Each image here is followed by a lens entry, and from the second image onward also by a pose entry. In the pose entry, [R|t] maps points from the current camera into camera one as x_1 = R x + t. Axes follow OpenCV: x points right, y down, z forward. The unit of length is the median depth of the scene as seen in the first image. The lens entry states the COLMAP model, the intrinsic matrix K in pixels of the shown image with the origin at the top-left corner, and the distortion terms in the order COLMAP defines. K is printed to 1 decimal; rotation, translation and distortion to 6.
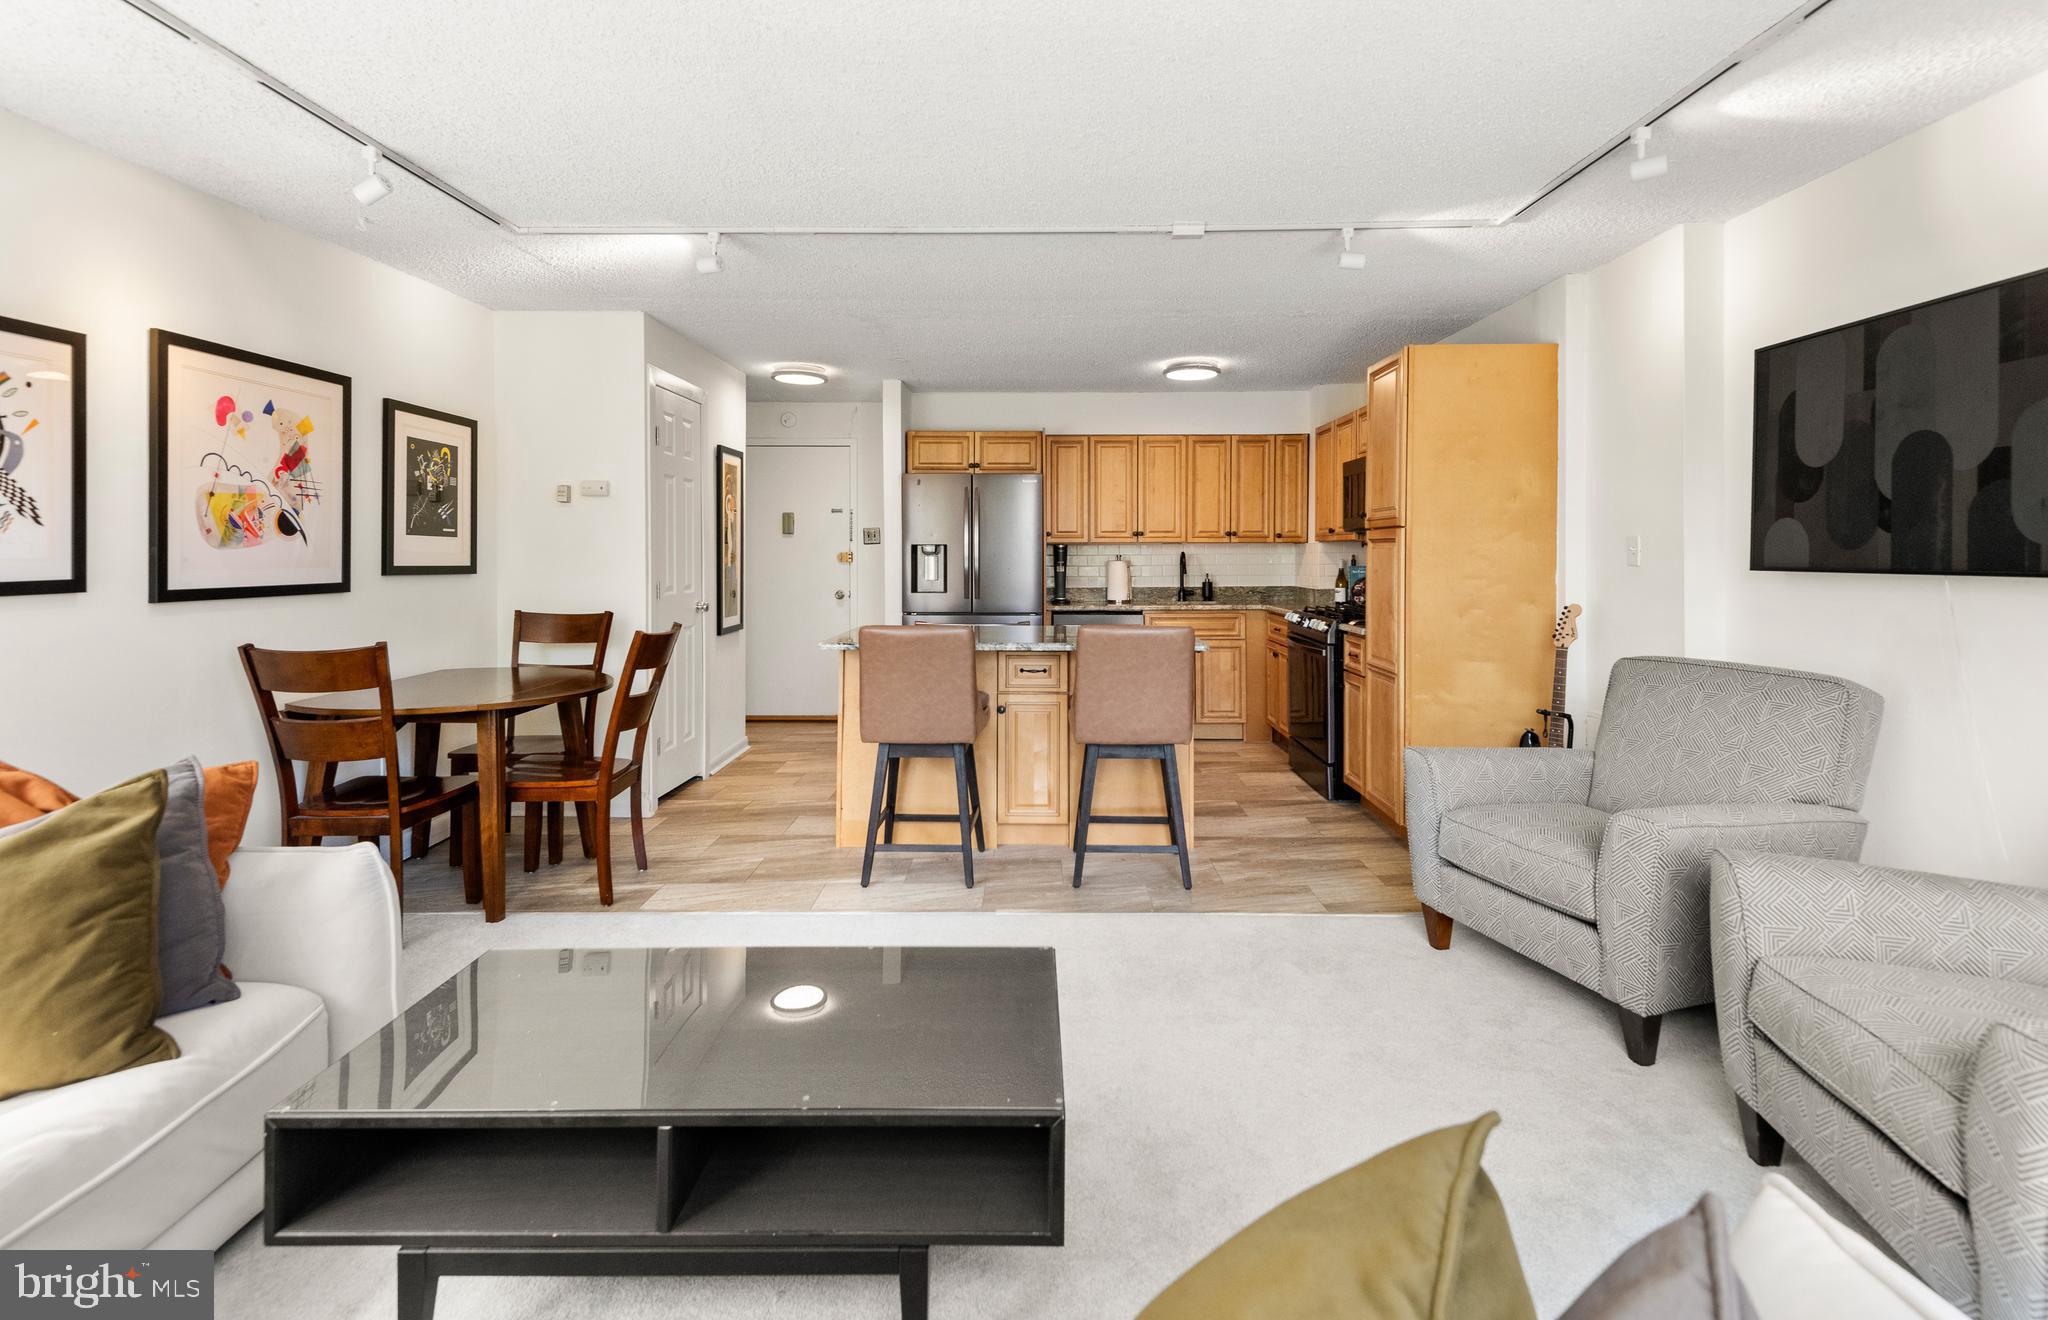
lens RADIAL K [[969.6, 0, 1021.5], [0, 969.6, 557.0], [0, 0, 1]] dist [0.017645, -0.011827]
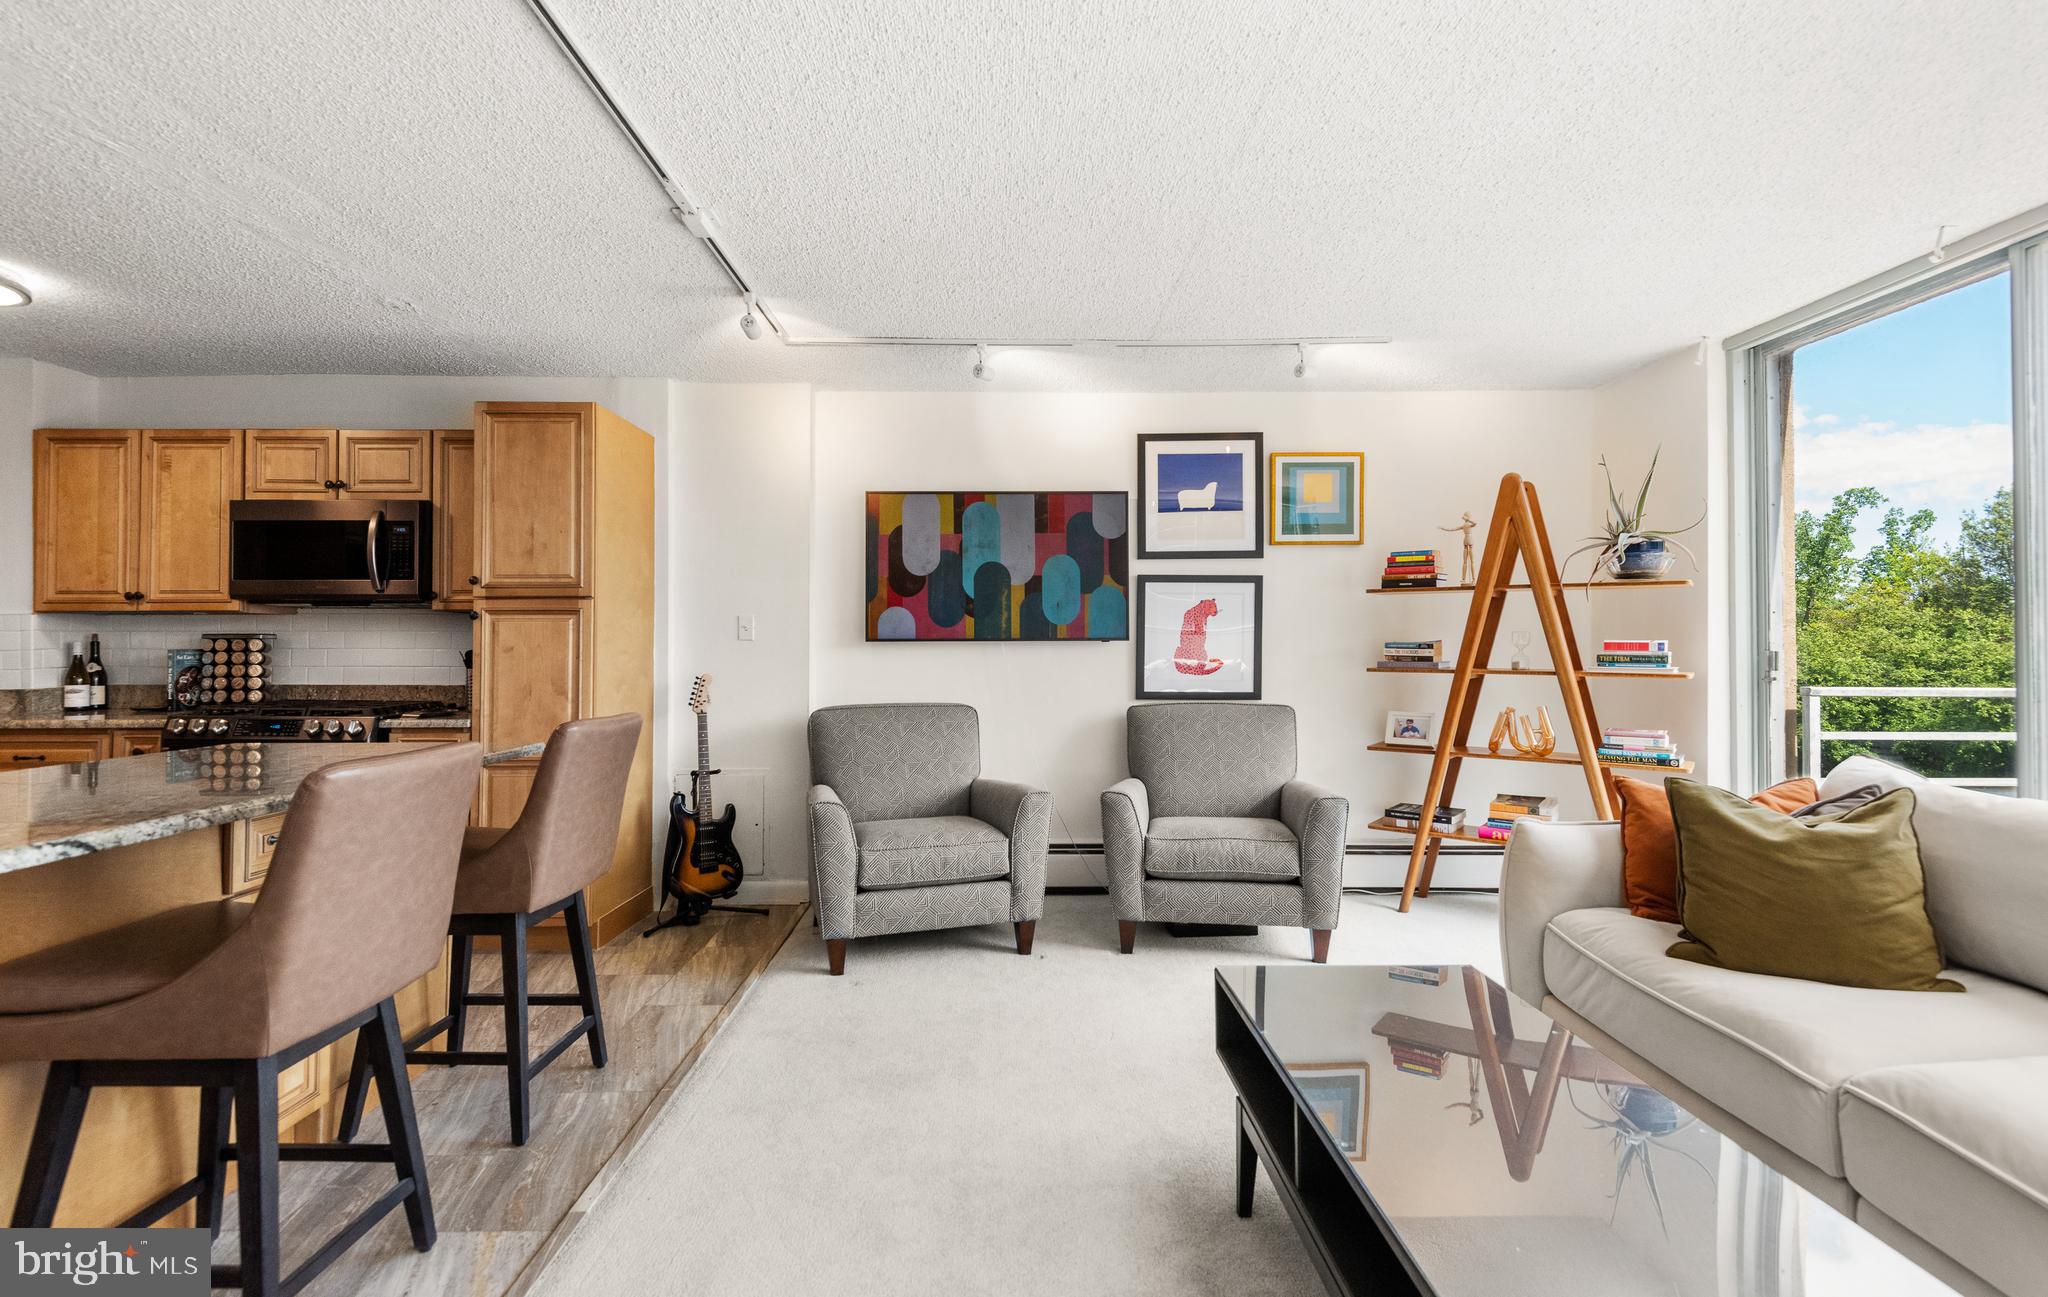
lens RADIAL K [[958.0, 0, 1017.6], [0, 958.0, 634.9], [0, 0, 1]] dist [0.020551, -0.001498]
pose [[-0.039156, 0.010908, 0.999174, -0.599839], [0.007045, 0.999919, -0.010640, 0.018152], [-0.999208, 0.006623, -0.039230, 0.712651]]
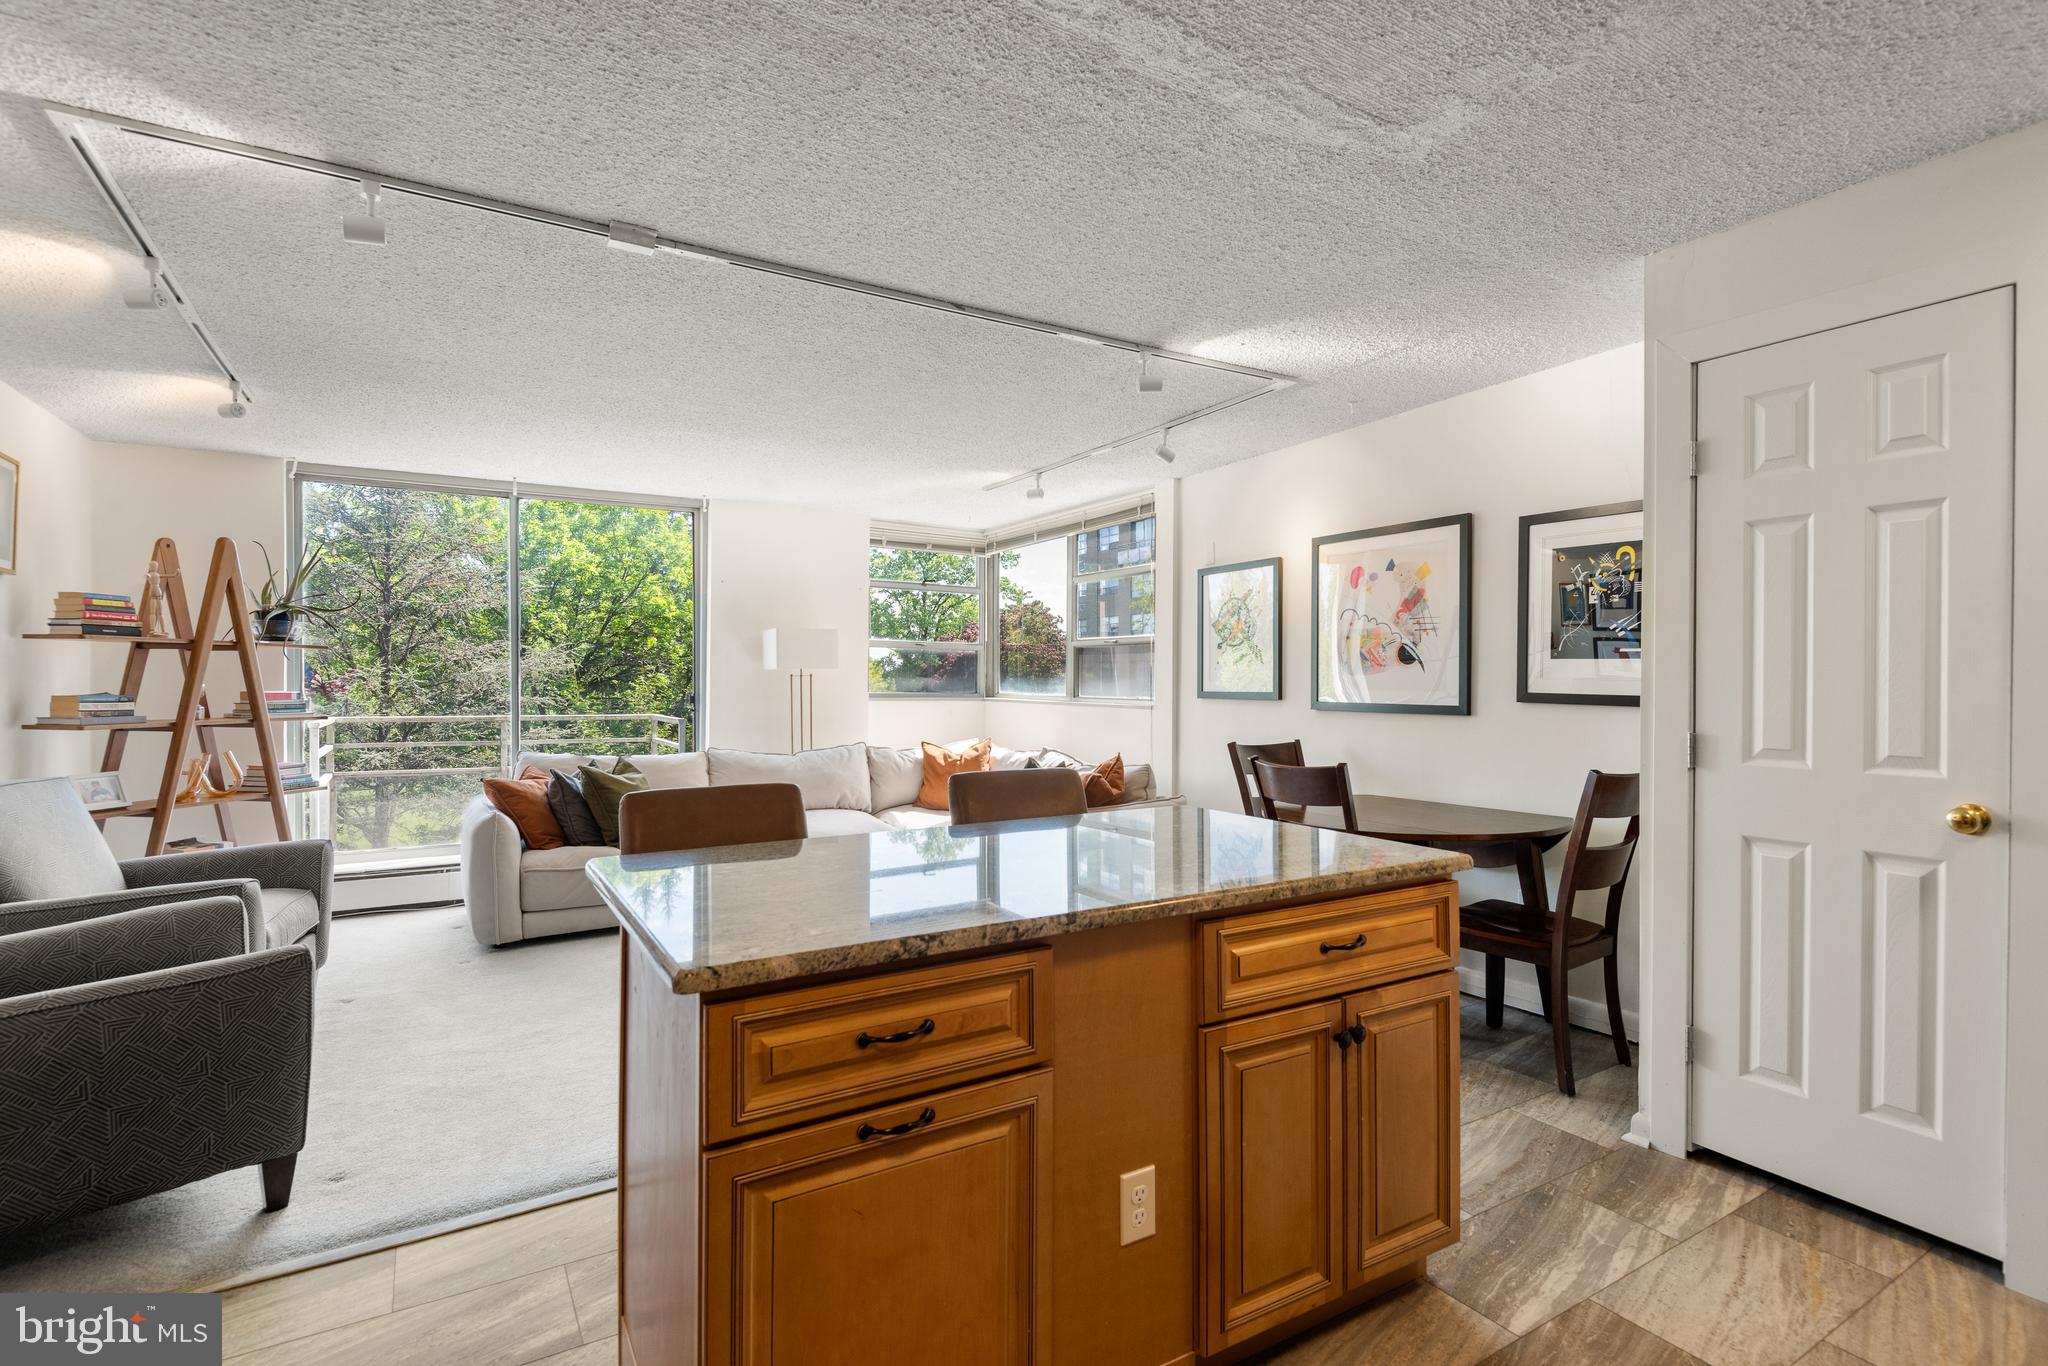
lens RADIAL K [[972.6, 0, 1021.9], [0, 972.6, 681.7], [0, 0, 1]] dist [0.006584, -0.003593]
pose [[-0.847740, 0.002870, -0.530405, 0.287797], [-0.002246, 0.999957, 0.009000, -0.009386], [0.530408, 0.008821, -0.847697, 1.655139]]
